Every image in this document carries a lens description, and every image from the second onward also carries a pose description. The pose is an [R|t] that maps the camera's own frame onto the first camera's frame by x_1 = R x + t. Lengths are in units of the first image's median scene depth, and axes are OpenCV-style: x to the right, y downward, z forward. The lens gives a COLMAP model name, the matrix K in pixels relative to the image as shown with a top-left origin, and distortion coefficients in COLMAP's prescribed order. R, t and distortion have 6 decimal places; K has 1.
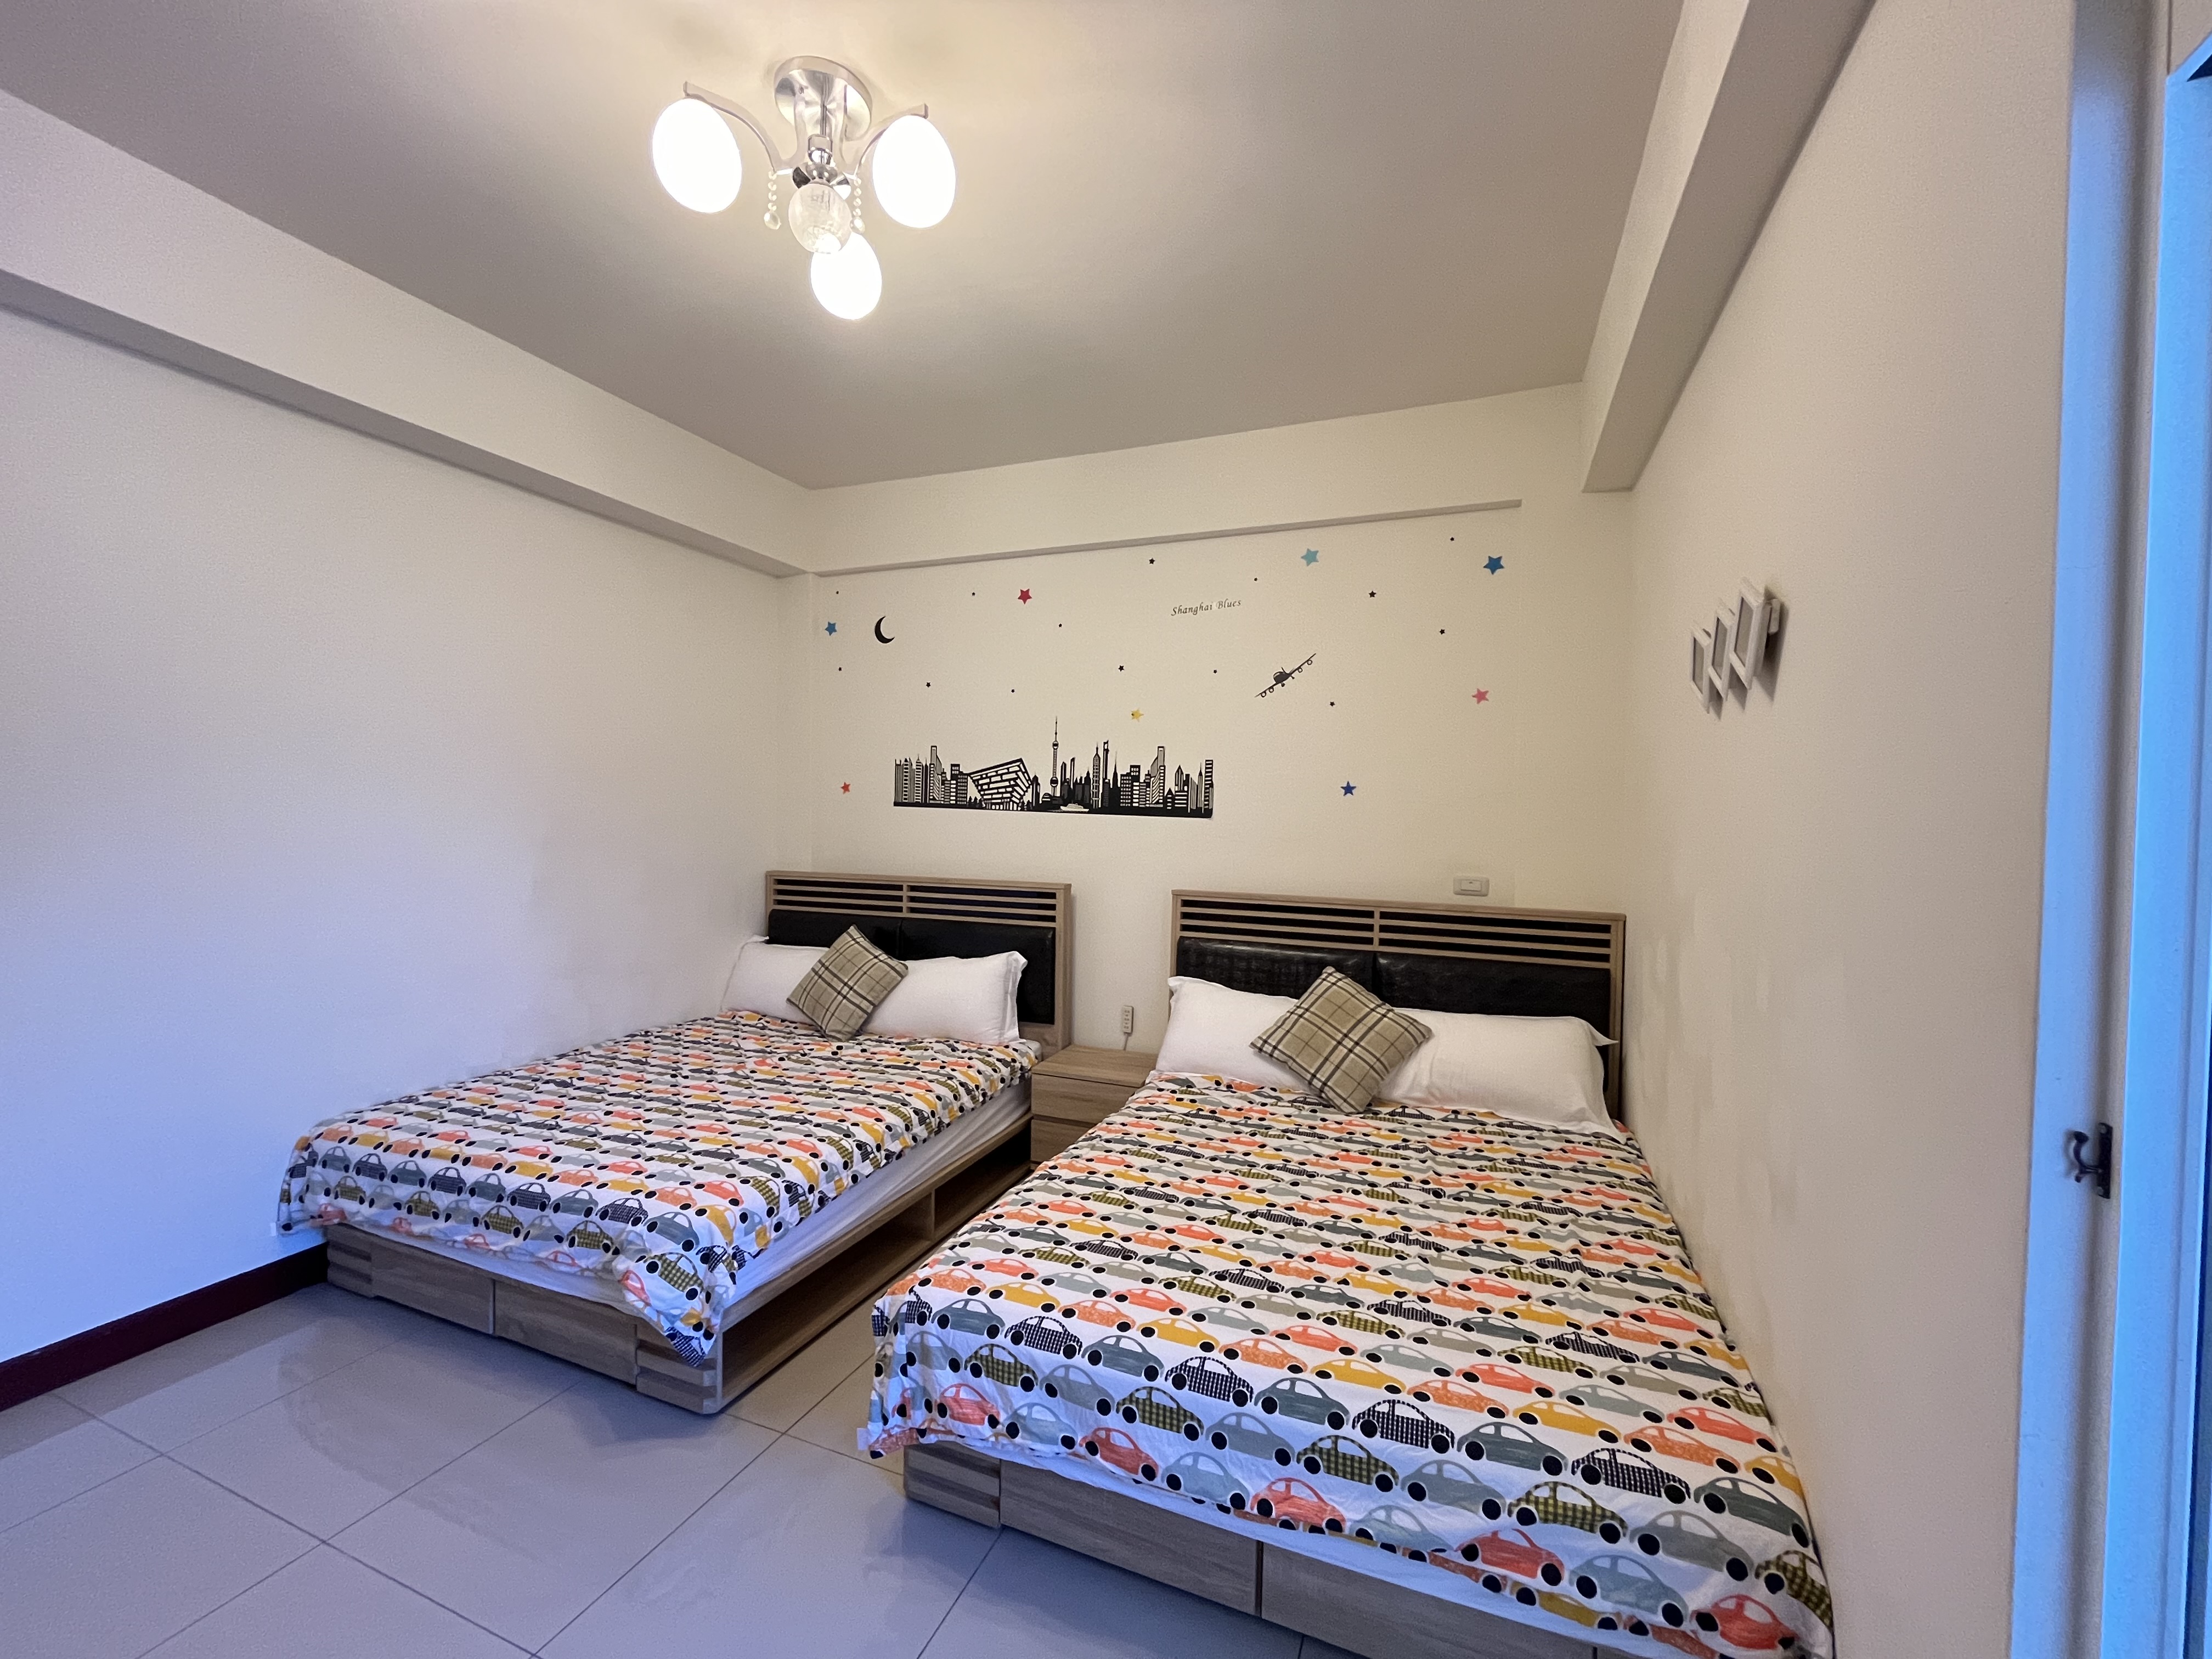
lens RADIAL K [[892.1, 0, 1106.0], [0, 892.1, 829.5], [0, 0, 1]] dist [-0.006557, 0.000114]
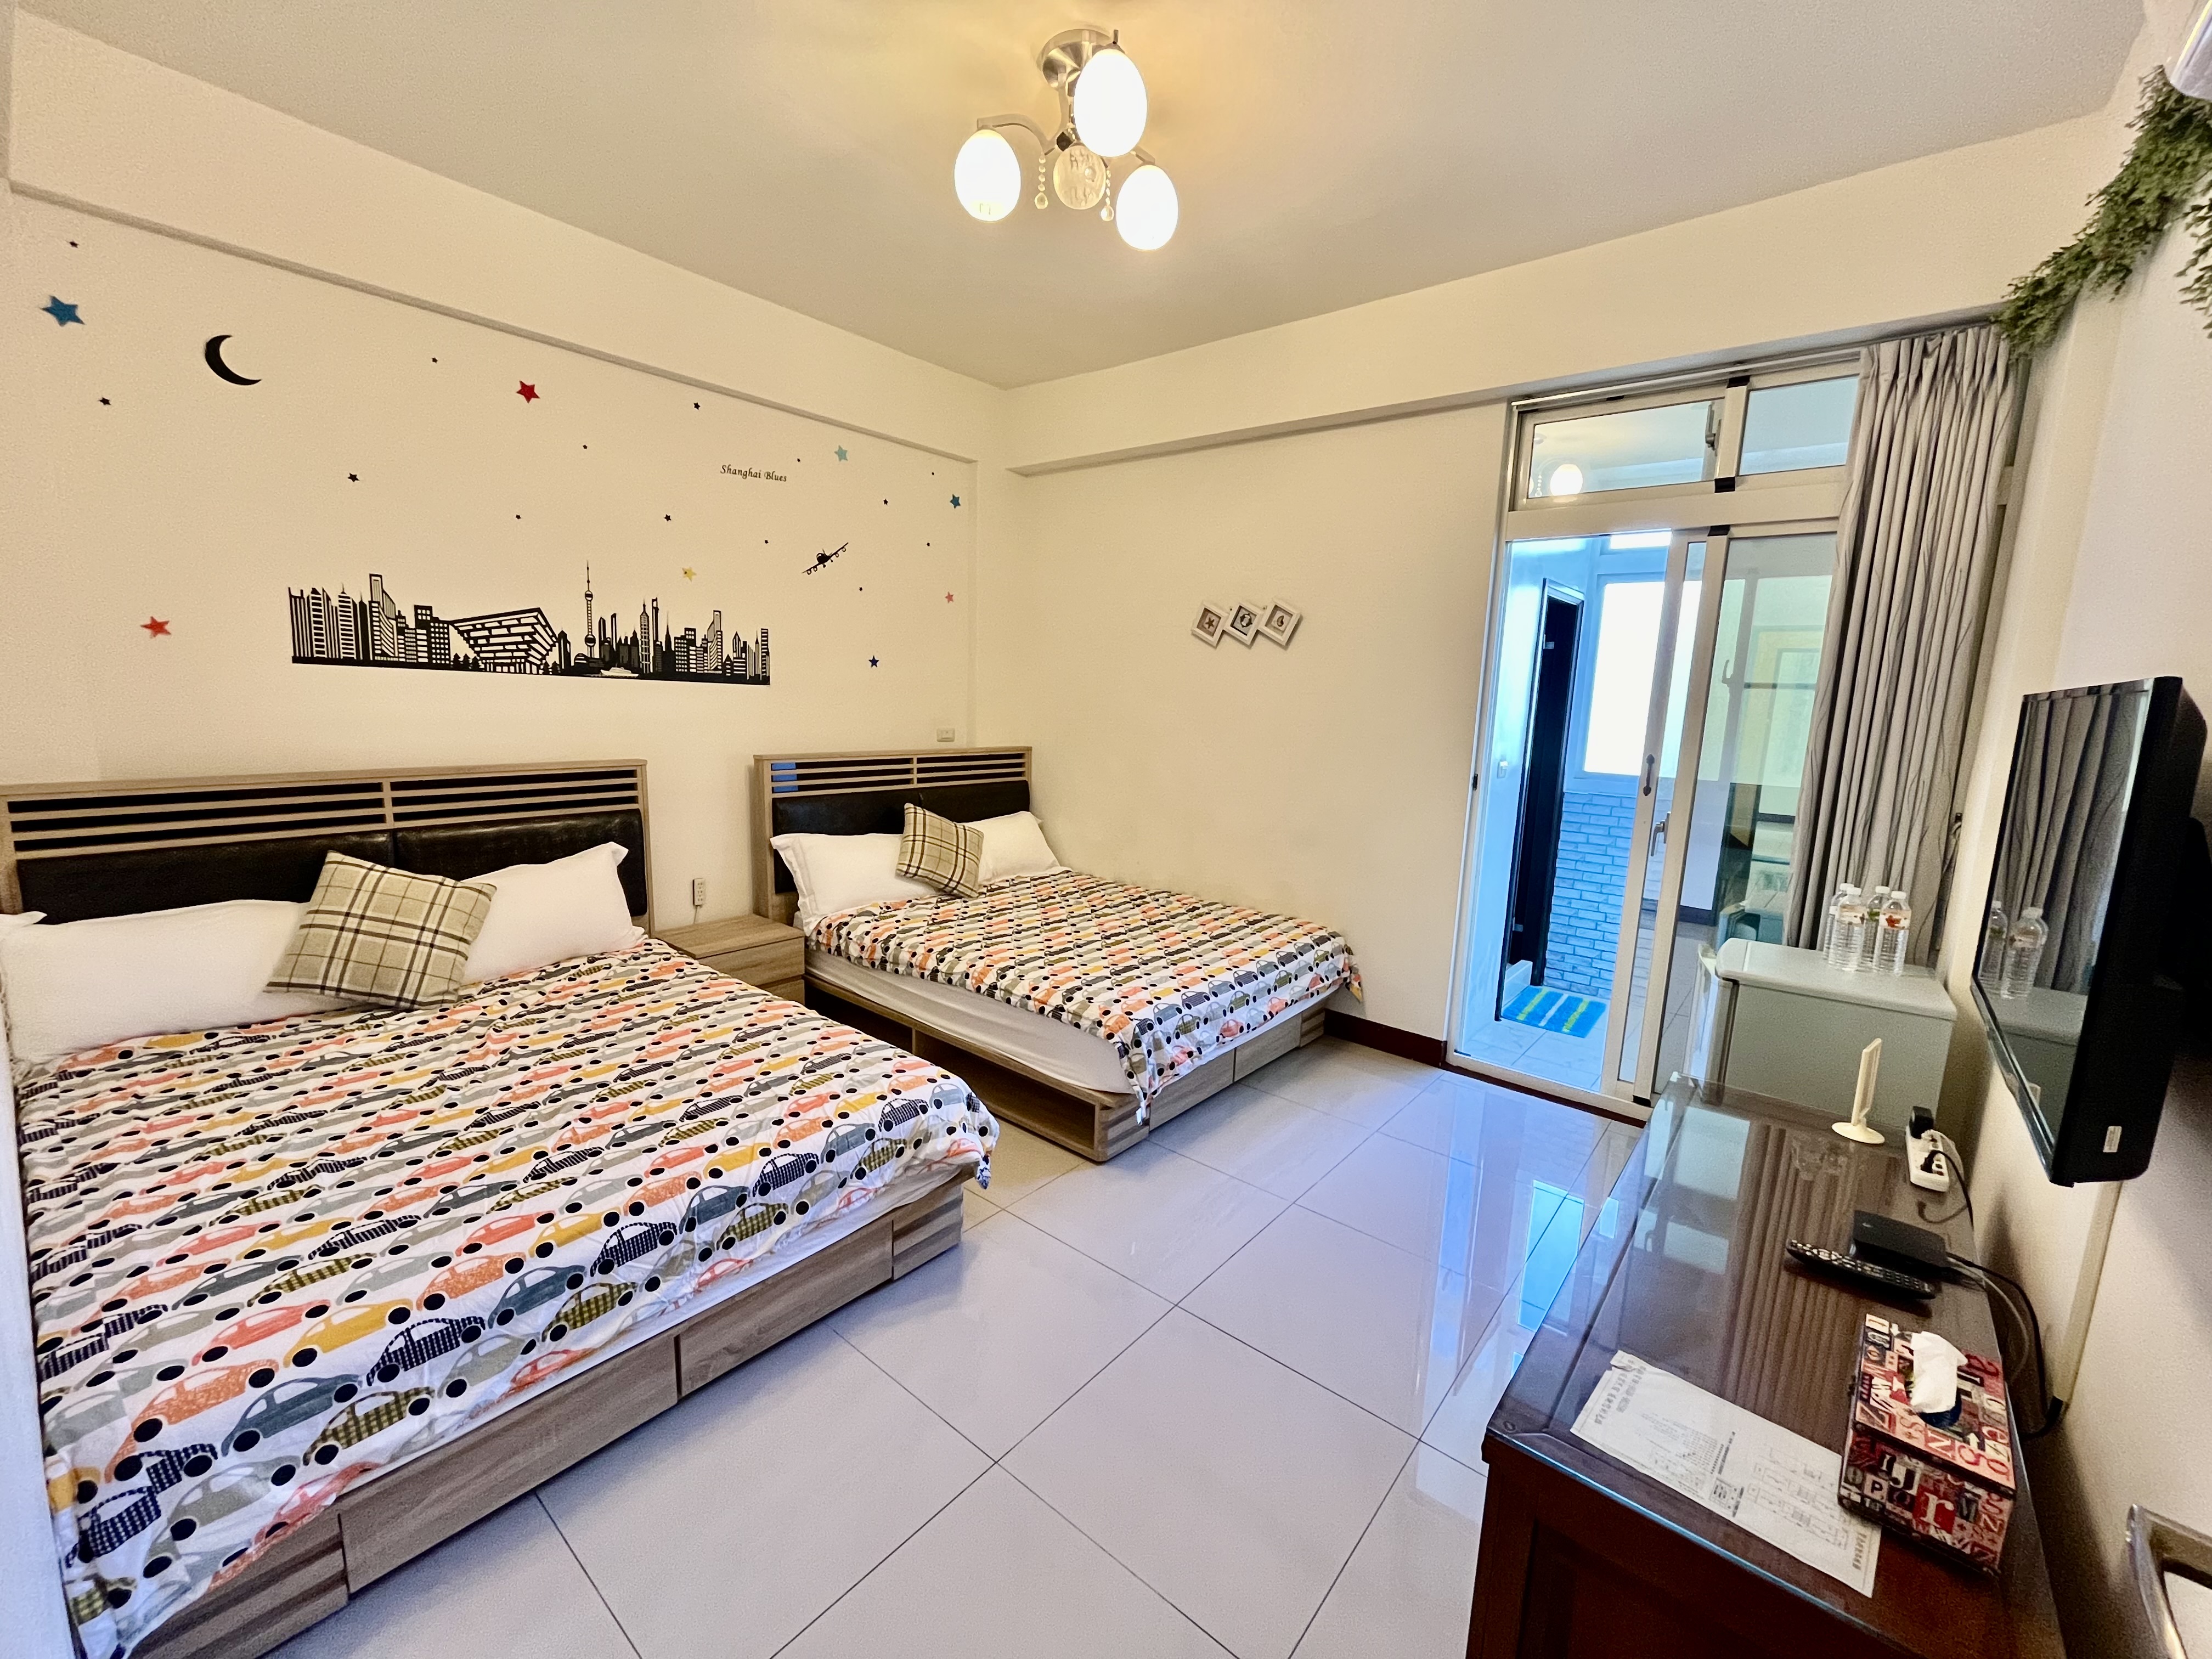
lens RADIAL K [[895.8, 0, 1106.0], [0, 895.8, 829.5], [0, 0, 1]] dist [-0.032801, 0.019942]
pose [[0.301501, -0.155215, 0.940747, -0.769410], [-0.014223, 0.985819, 0.167210, -0.025857], [-0.953360, -0.063794, 0.295017, 0.293401]]
